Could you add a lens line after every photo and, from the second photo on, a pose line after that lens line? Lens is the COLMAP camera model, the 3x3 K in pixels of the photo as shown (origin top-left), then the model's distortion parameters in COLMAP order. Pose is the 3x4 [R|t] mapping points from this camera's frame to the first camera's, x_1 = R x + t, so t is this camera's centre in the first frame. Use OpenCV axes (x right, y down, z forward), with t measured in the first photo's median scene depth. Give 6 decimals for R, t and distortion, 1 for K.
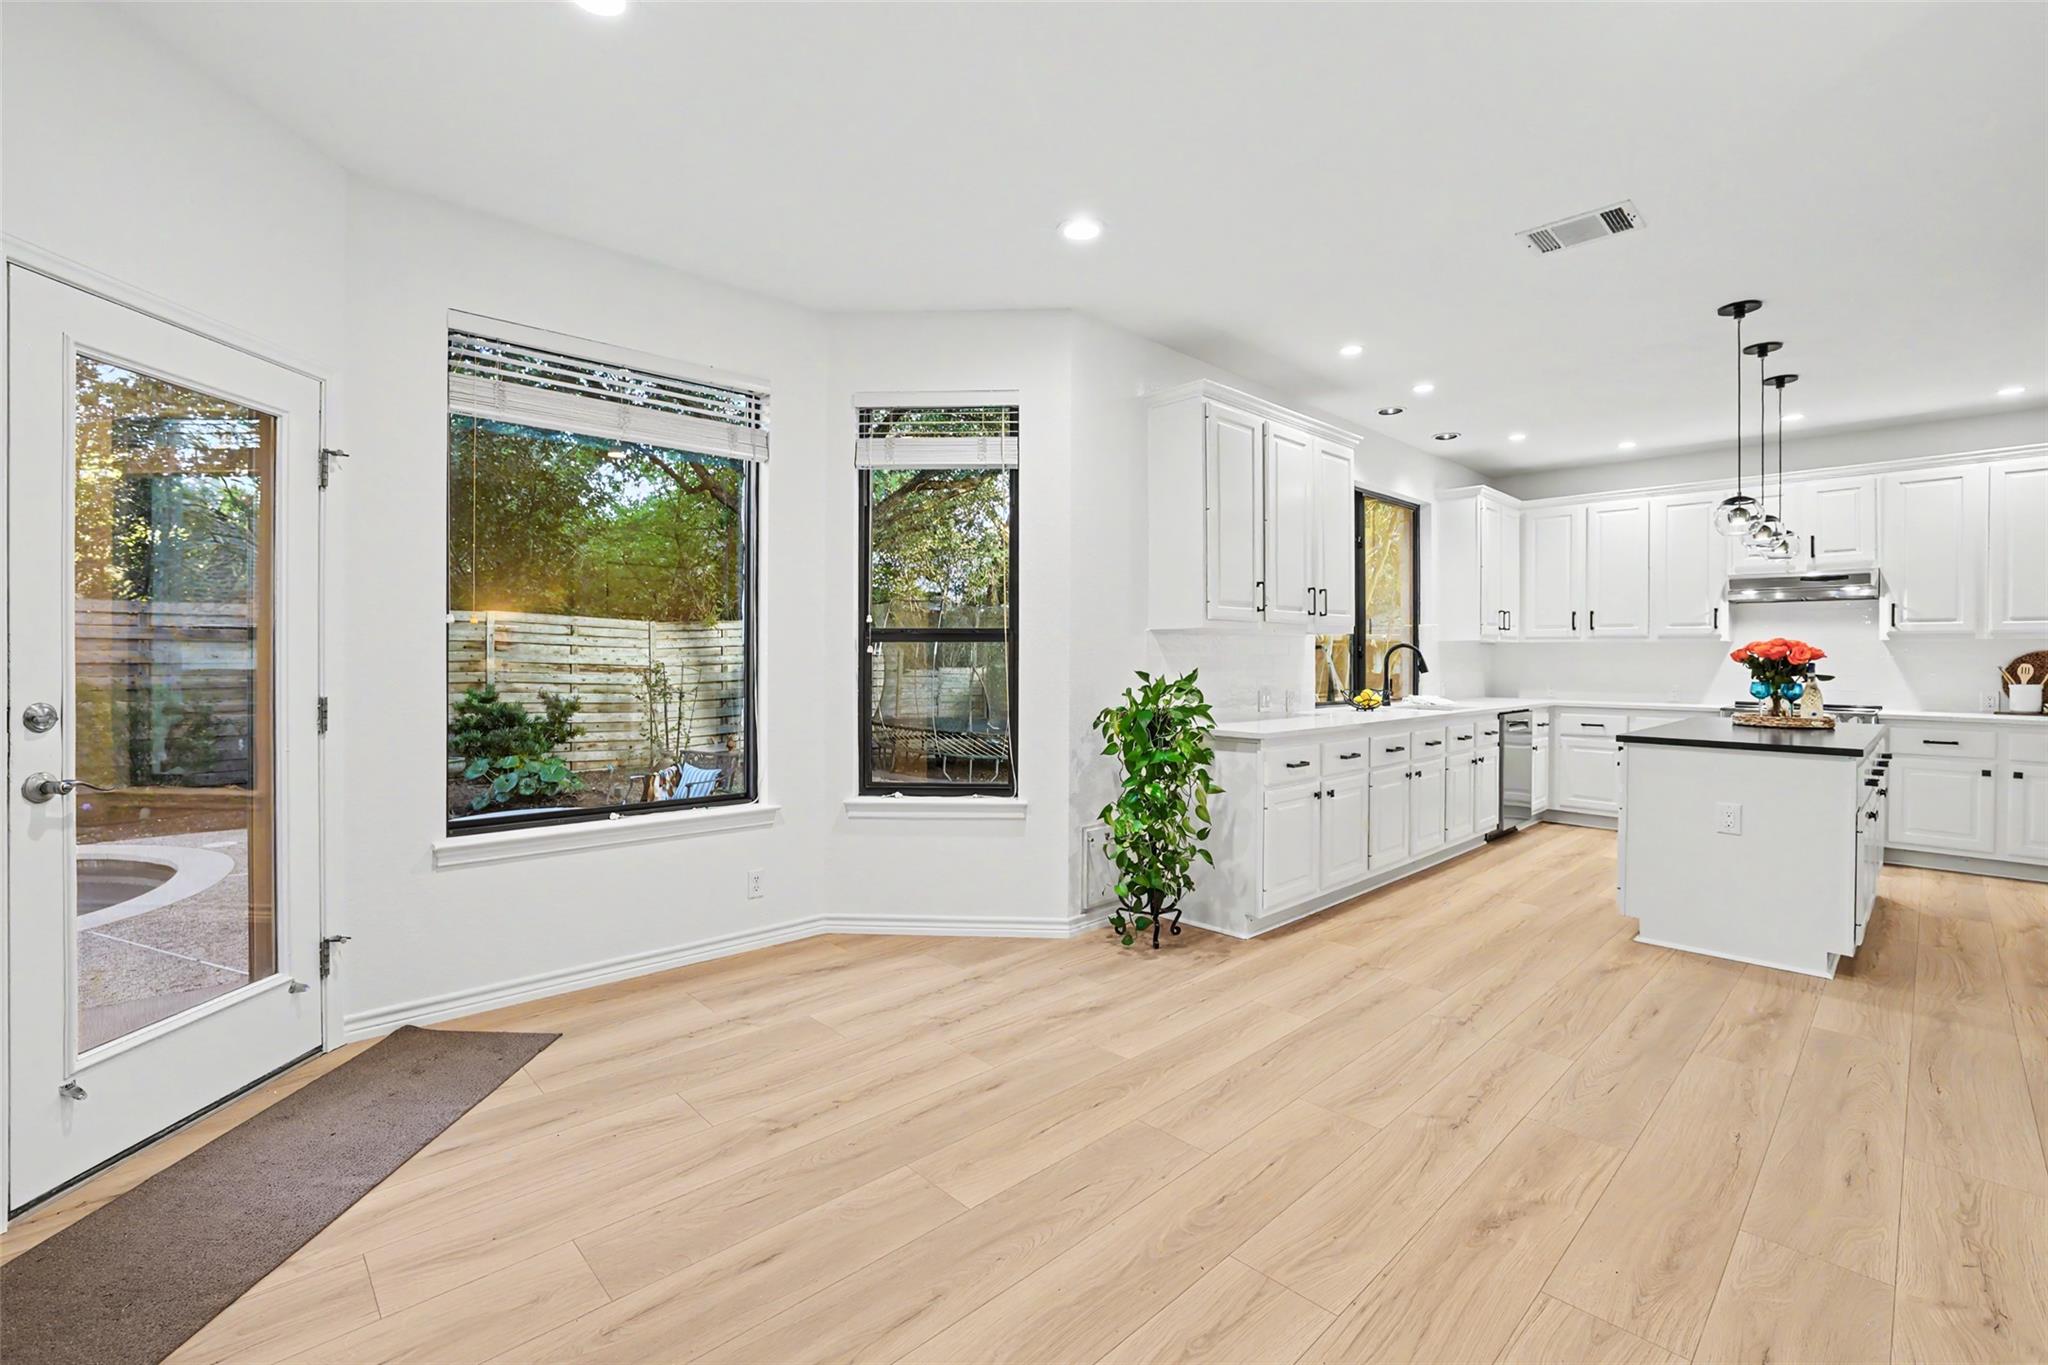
lens RADIAL K [[899.1, 0, 1008.0], [0, 899.1, 663.6], [0, 0, 1]] dist [-0.011478, 0.003937]
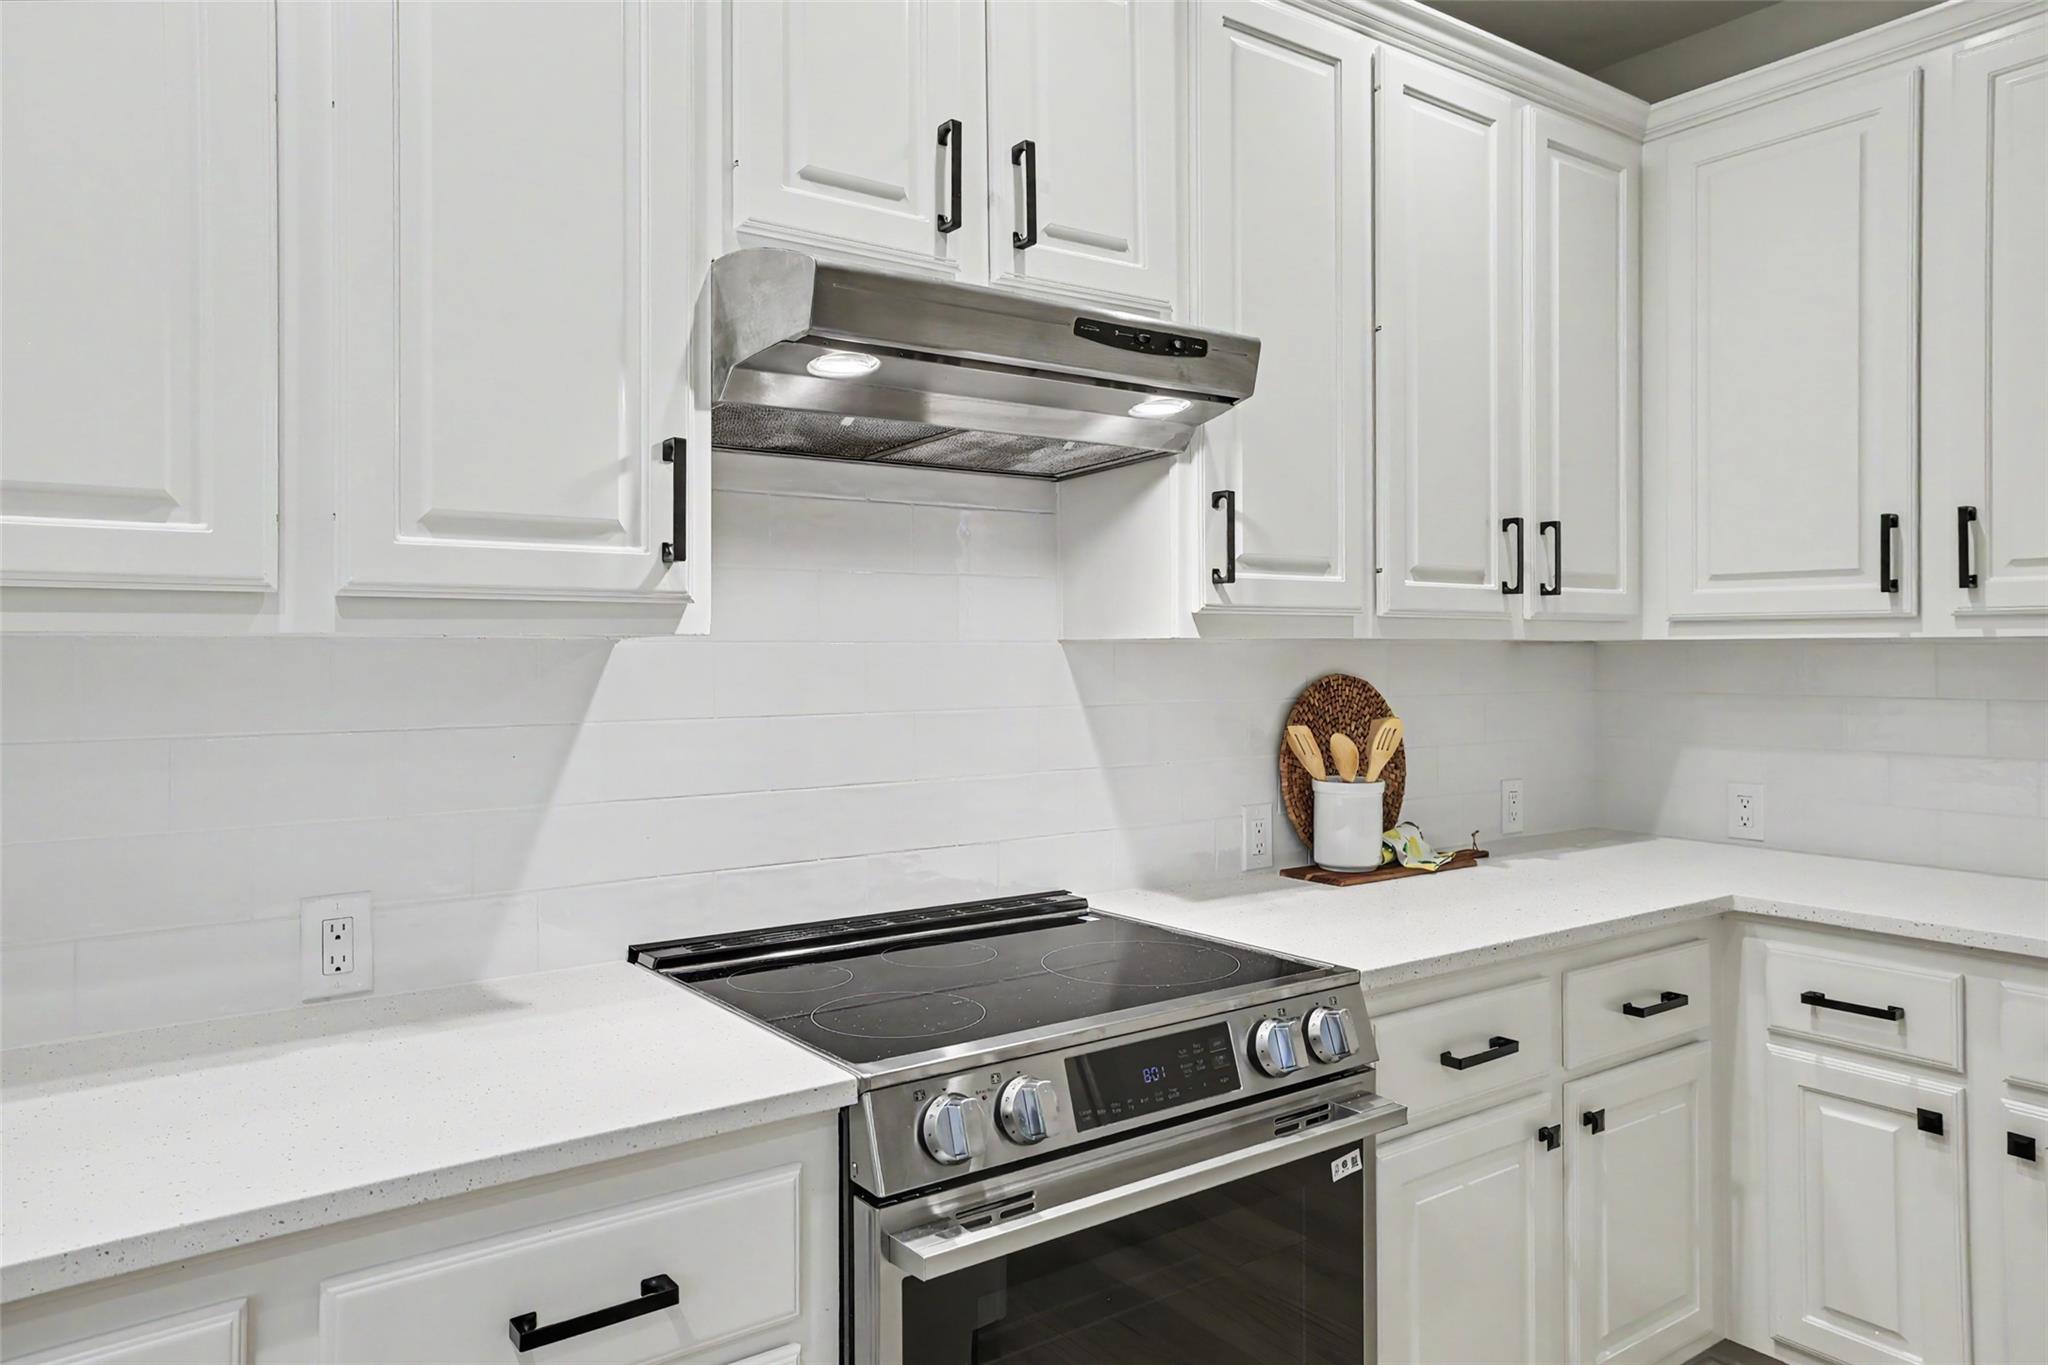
lens RADIAL K [[1353.4, 0, 1016.0], [0, 1353.4, 660.8], [0, 0, 1]] dist [-0.009043, -0.000779]
pose [[0.144029, -0.012431, 0.989495, 0.641200], [0.010837, 0.999881, 0.010984, -0.026243], [-0.989514, 0.009141, 0.144147, 1.049230]]
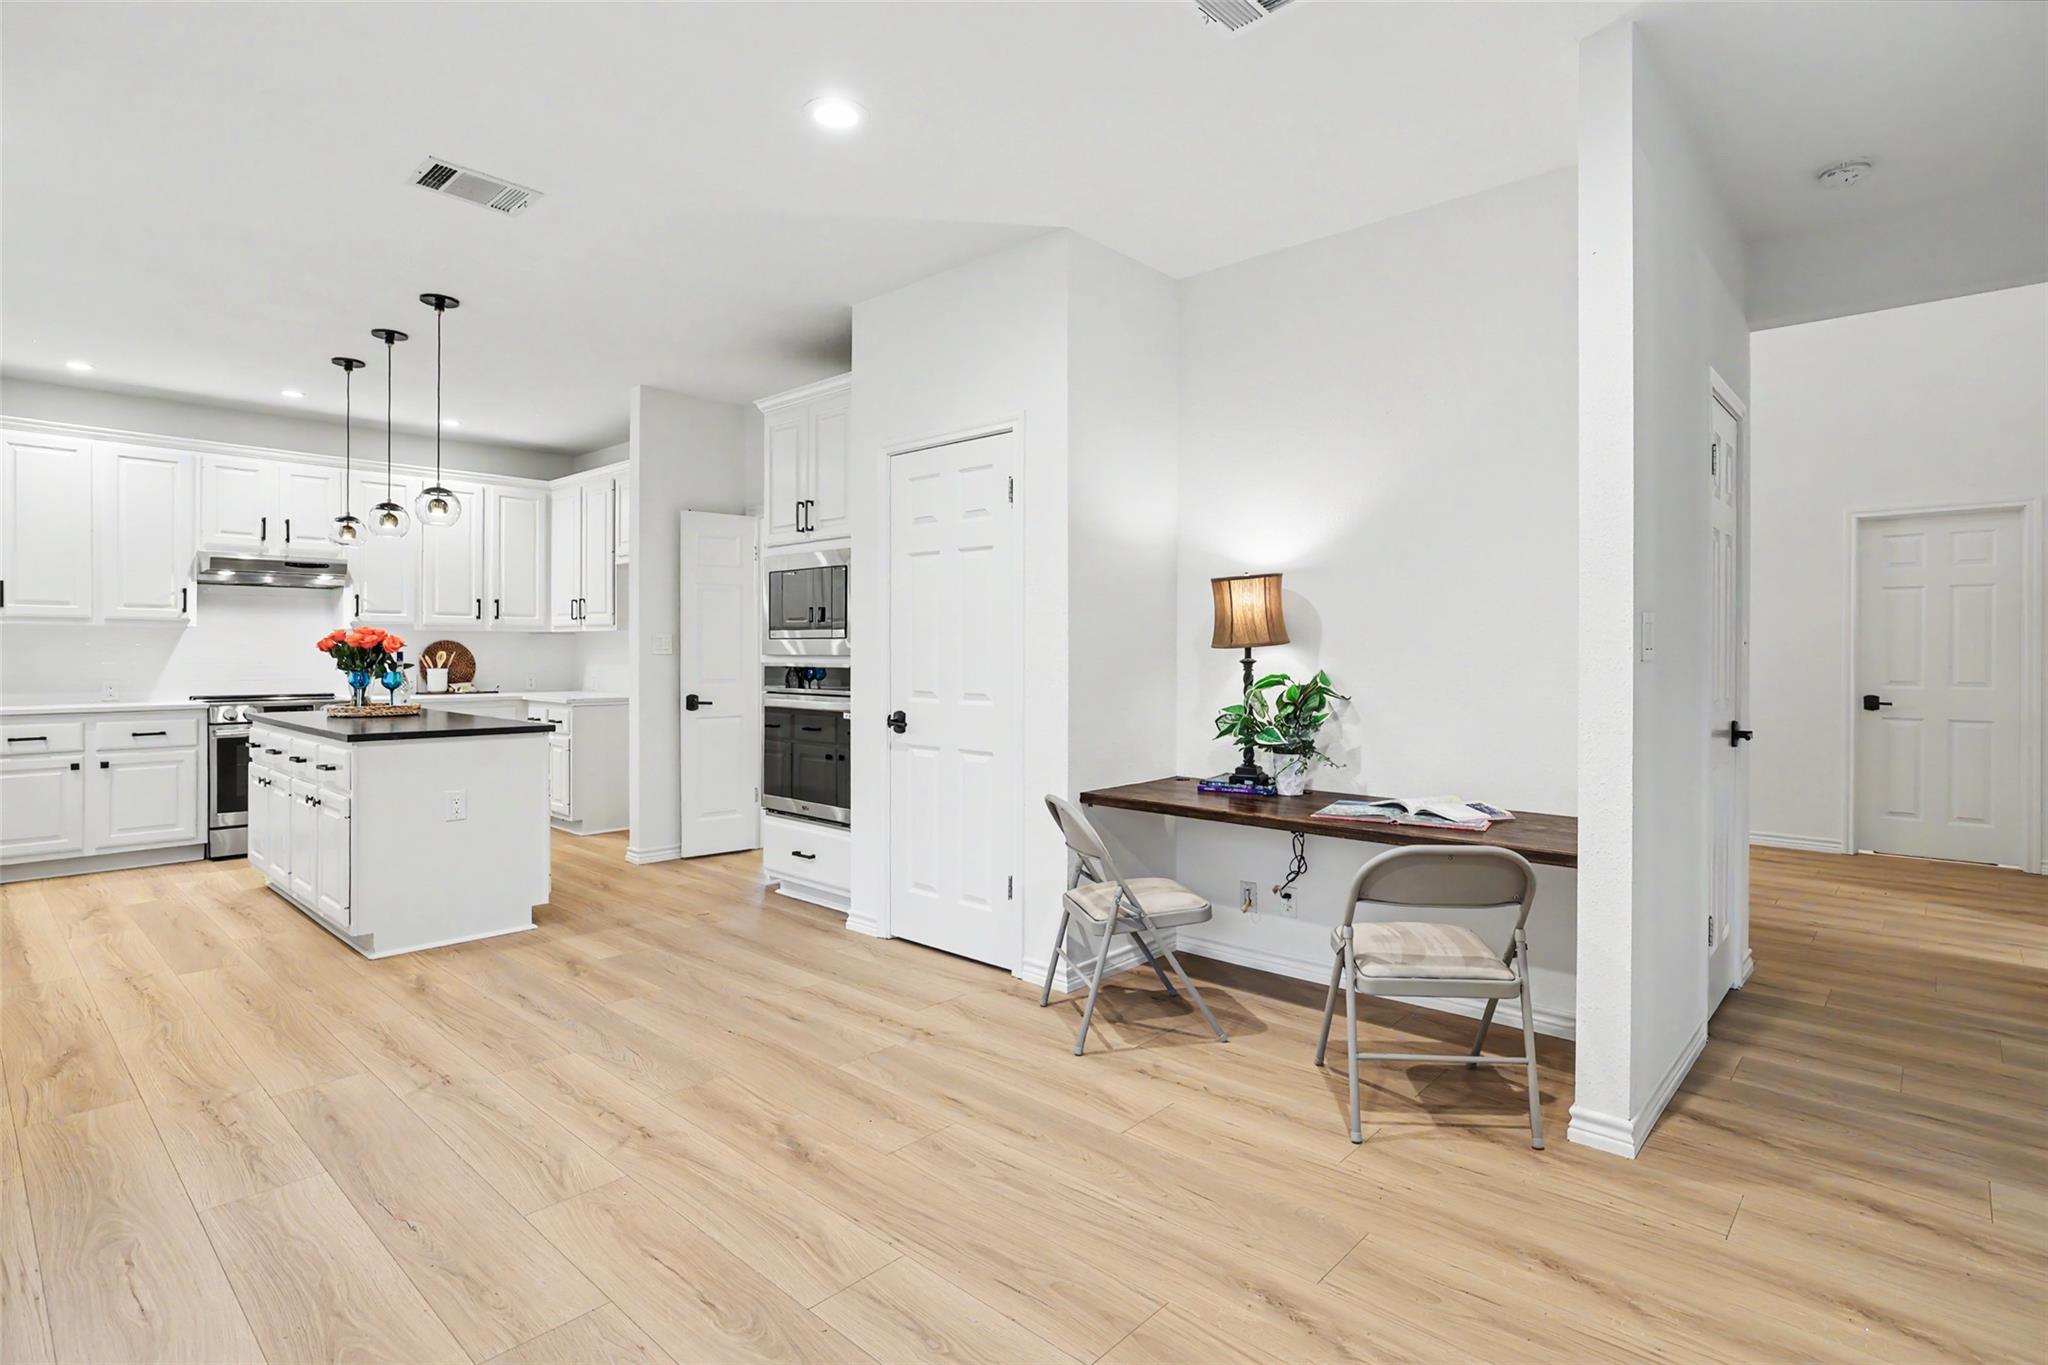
lens RADIAL K [[1028.0, 0, 1046.3], [0, 1028.0, 654.3], [0, 0, 1]] dist [-0.012051, 0.002240]
pose [[-0.079924, -0.008585, 0.996764, -0.287644], [0.004708, 0.999949, 0.008989, -0.004293], [-0.996790, 0.005411, -0.079879, 0.299107]]
